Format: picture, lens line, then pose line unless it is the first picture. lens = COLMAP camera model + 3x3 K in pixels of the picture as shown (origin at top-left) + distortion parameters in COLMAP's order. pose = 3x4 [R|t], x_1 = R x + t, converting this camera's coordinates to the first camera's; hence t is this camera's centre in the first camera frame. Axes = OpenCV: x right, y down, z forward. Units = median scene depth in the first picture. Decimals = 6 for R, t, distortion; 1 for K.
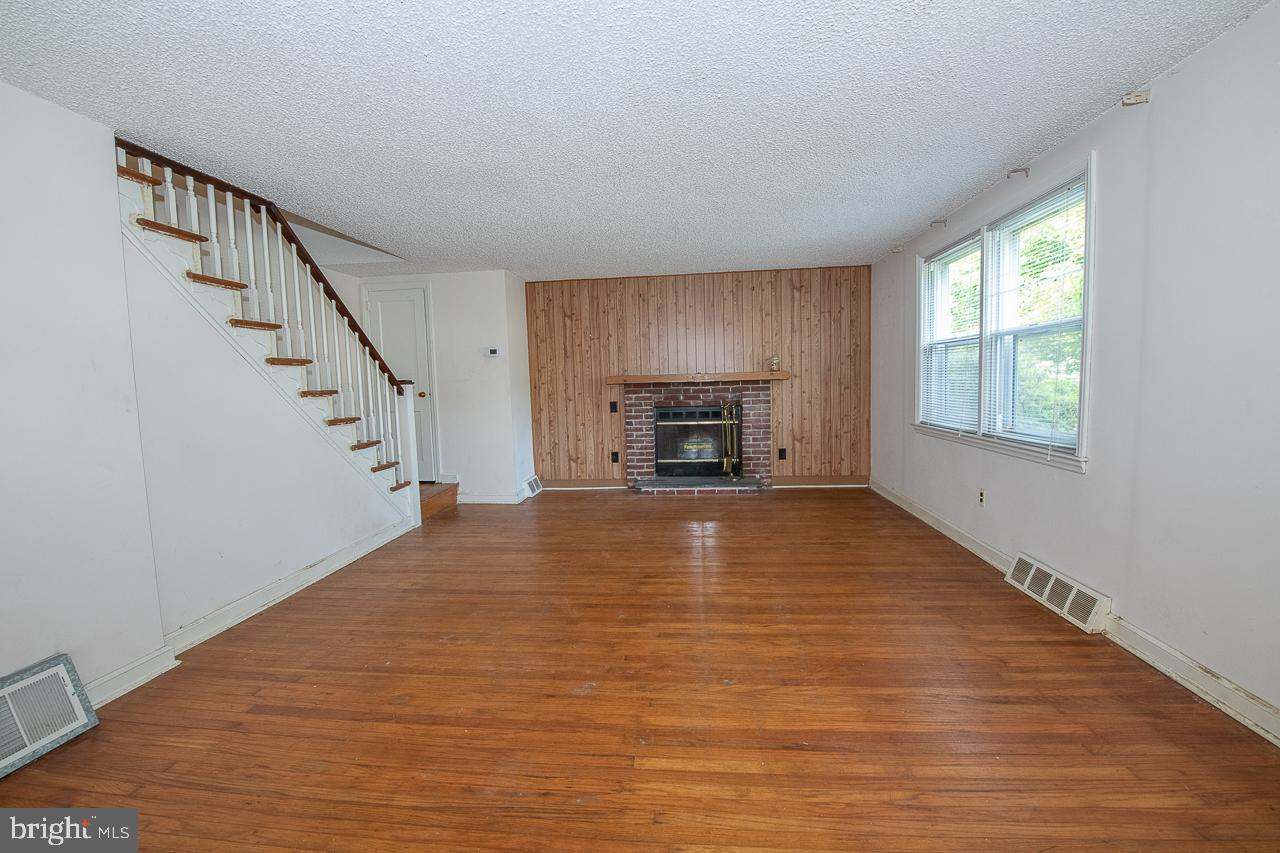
lens RADIAL K [[512.8, 0, 646.9], [0, 512.8, 425.8], [0, 0, 1]] dist [-0.018824, -0.000112]
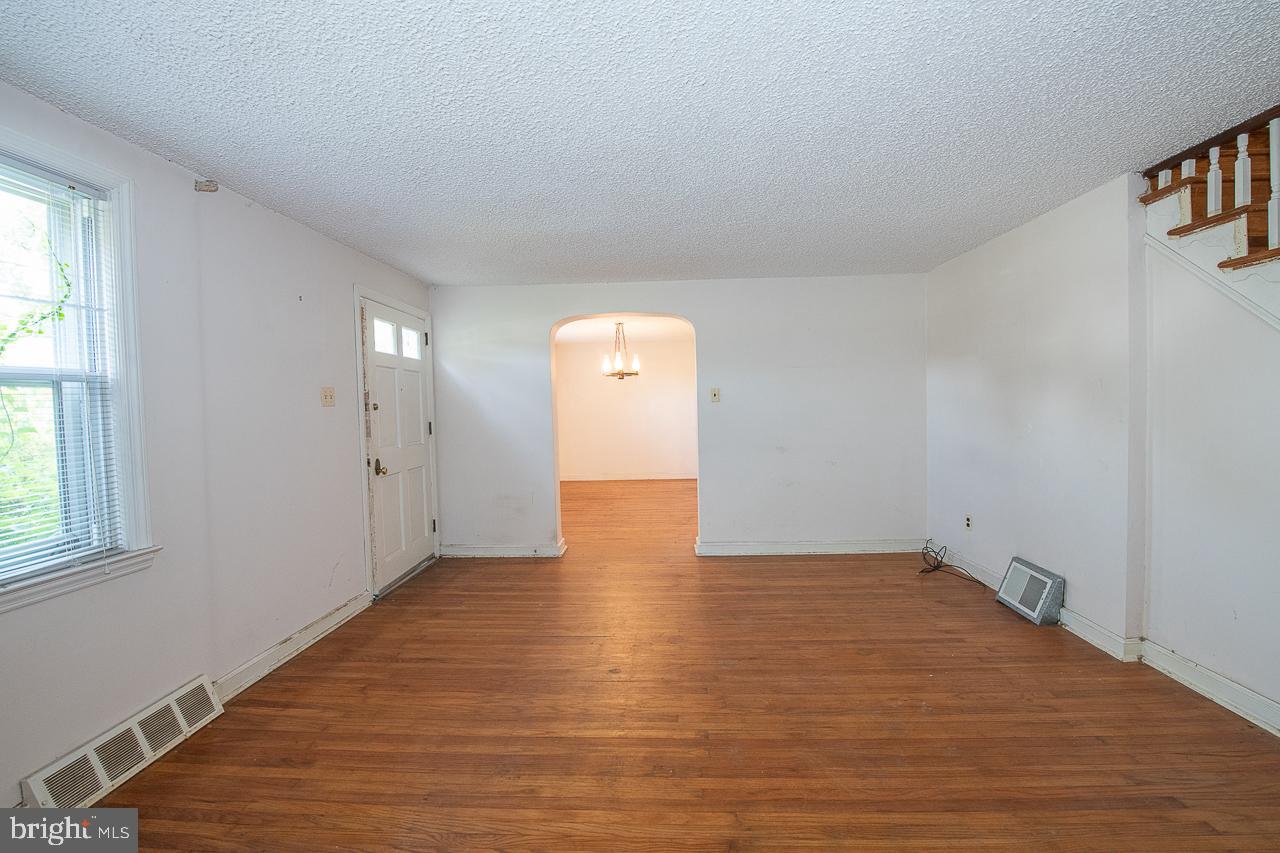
lens RADIAL K [[512.8, 0, 640.2], [0, 512.8, 418.5], [0, 0, 1]] dist [-0.018824, -0.000112]
pose [[-0.997467, 0.056944, -0.042632, 0.096997], [0.051750, 0.992092, 0.114346, -0.198051], [0.048806, 0.111850, -0.992526, 1.848666]]
